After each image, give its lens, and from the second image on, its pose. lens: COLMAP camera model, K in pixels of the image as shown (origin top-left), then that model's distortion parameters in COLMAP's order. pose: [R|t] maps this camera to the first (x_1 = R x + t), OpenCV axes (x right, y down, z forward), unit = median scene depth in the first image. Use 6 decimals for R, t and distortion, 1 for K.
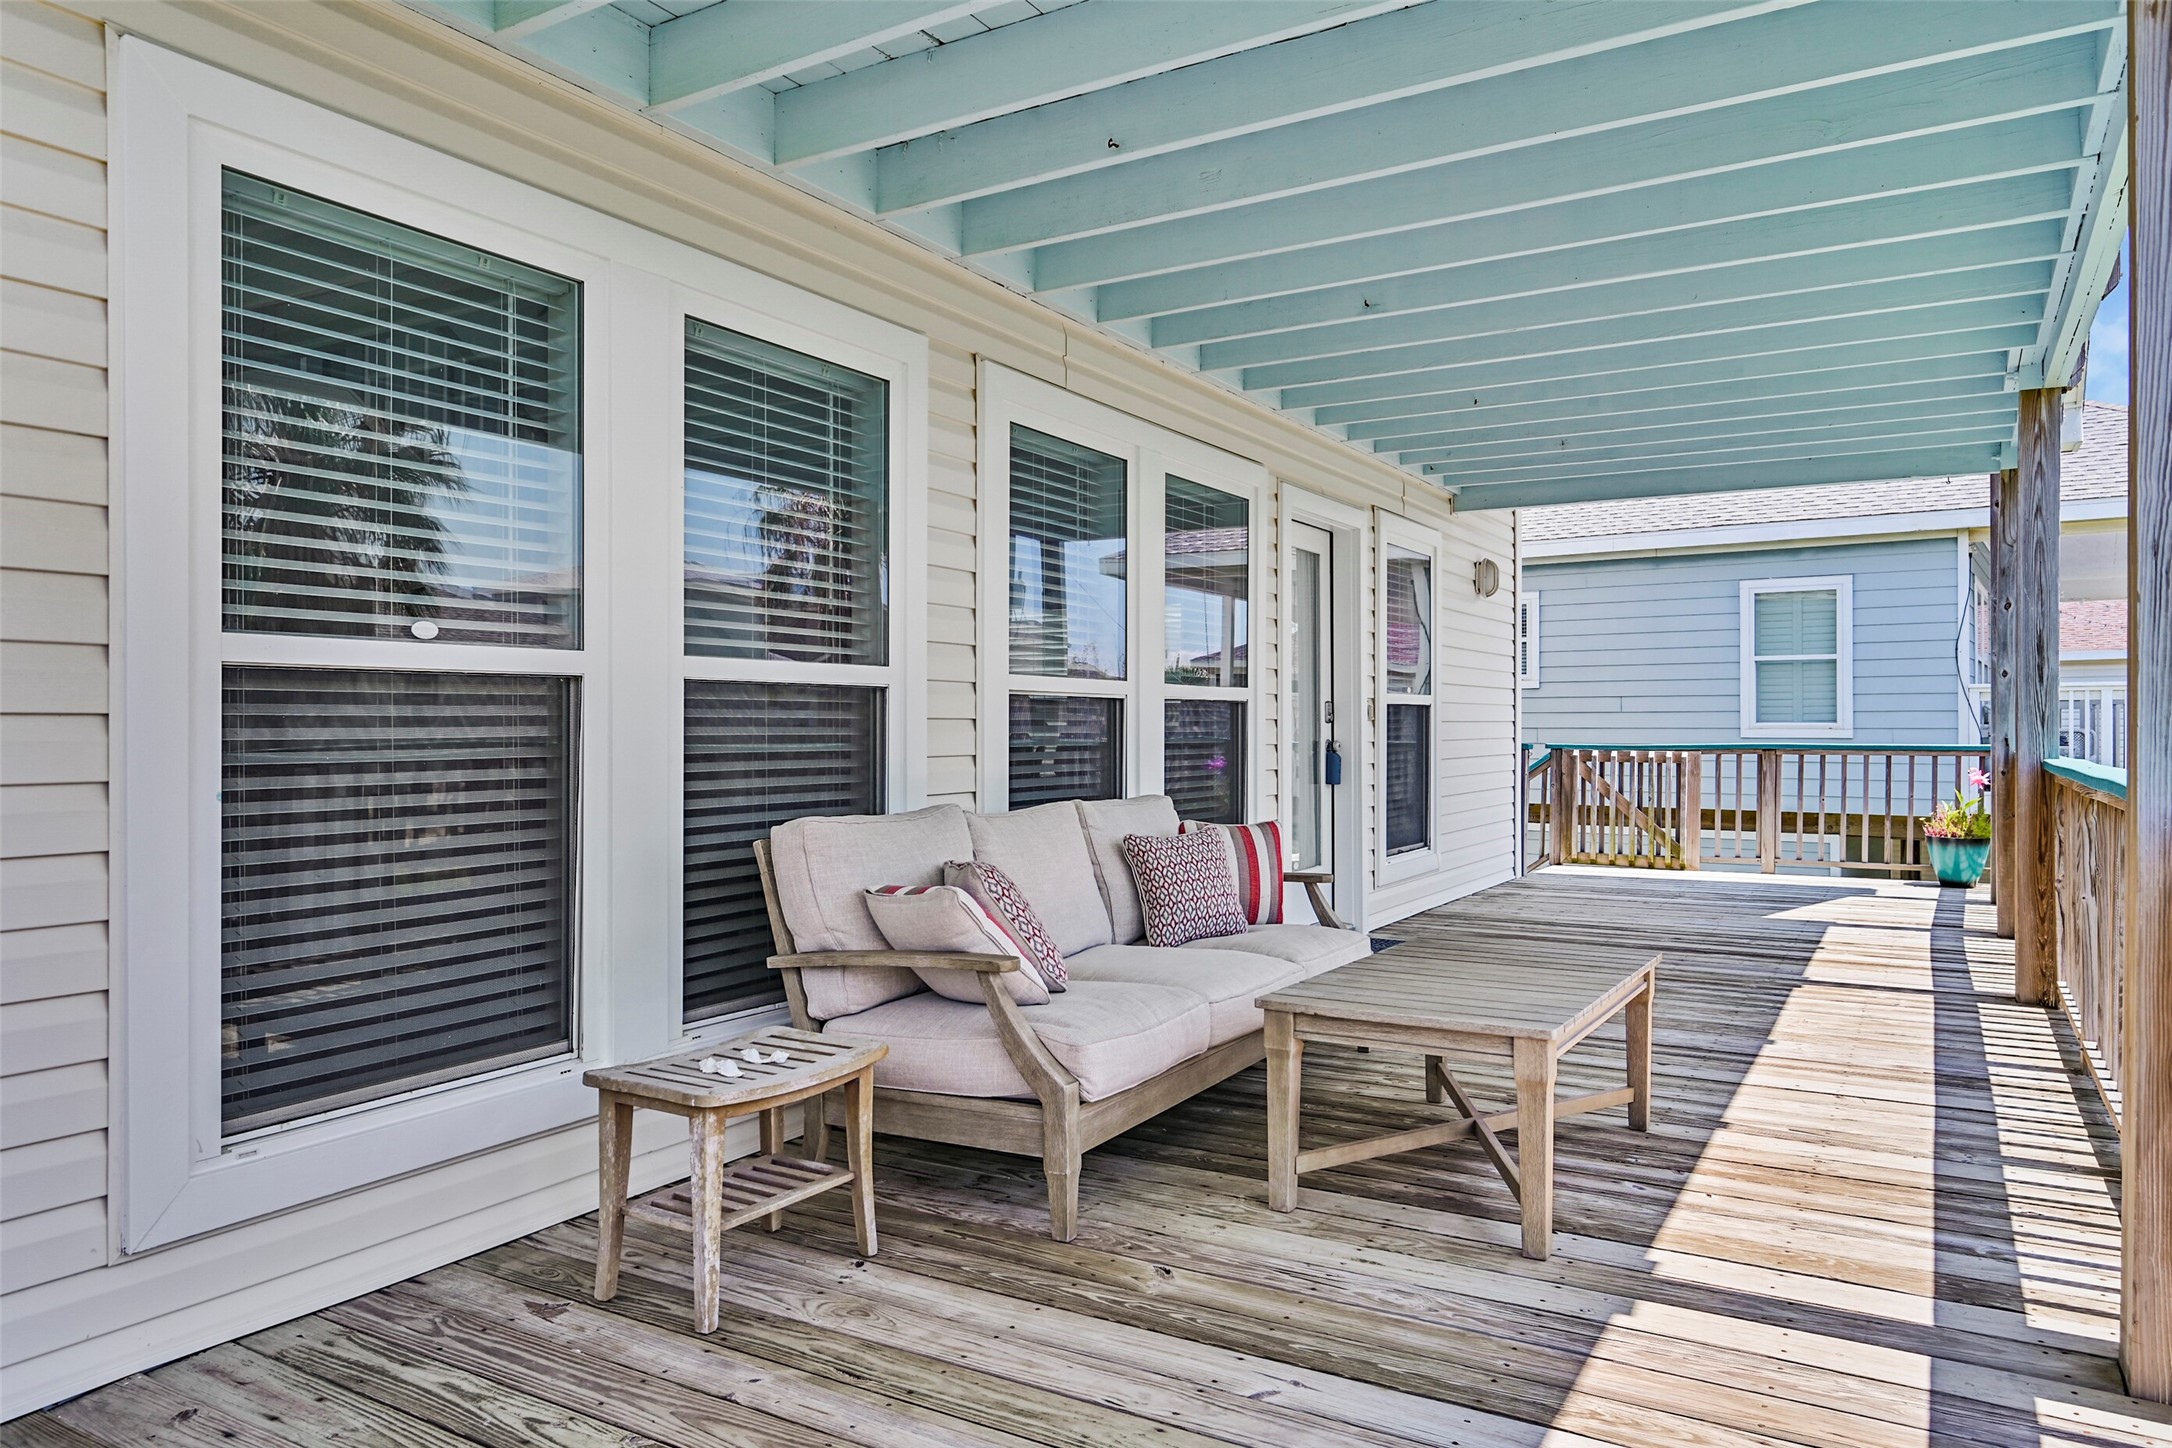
lens RADIAL K [[1420.3, 0, 1087.6], [0, 1420.3, 719.7], [0, 0, 1]] dist [-0.008511, 0.001096]
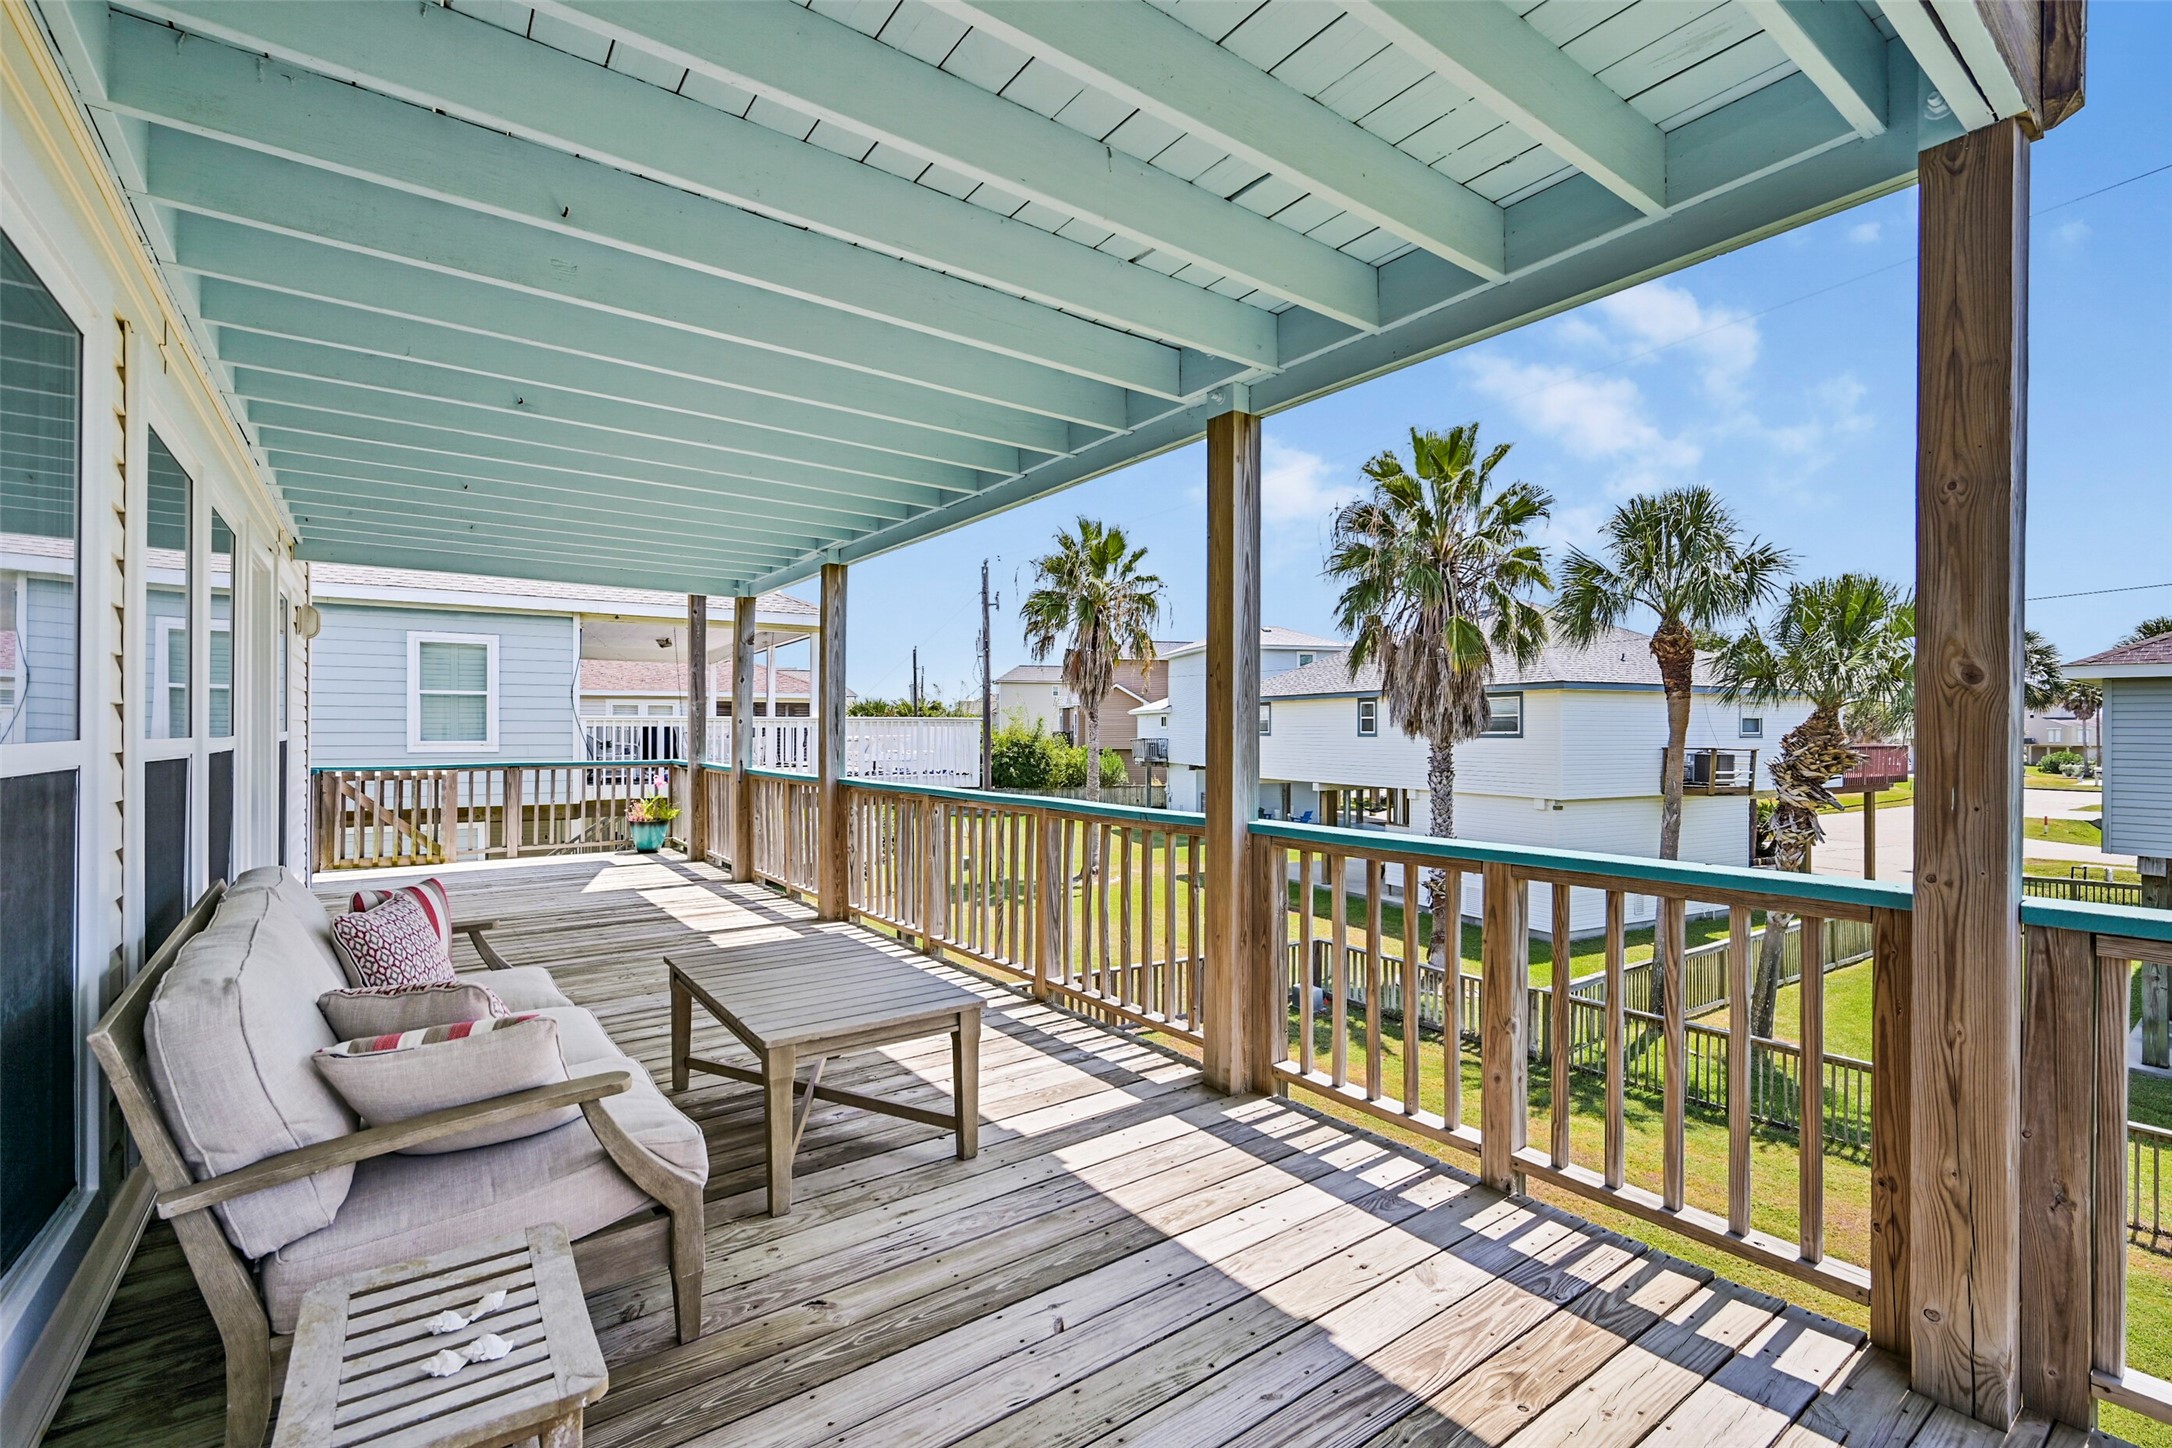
lens RADIAL K [[949.3, 0, 1102.6], [0, 949.3, 728.7], [0, 0, 1]] dist [-0.001057, 0.001104]
pose [[0.381138, 0.004527, 0.924507, -0.143082], [-0.006542, 0.999976, -0.002199, -0.016814], [-0.924495, -0.005210, 0.381159, 0.131287]]
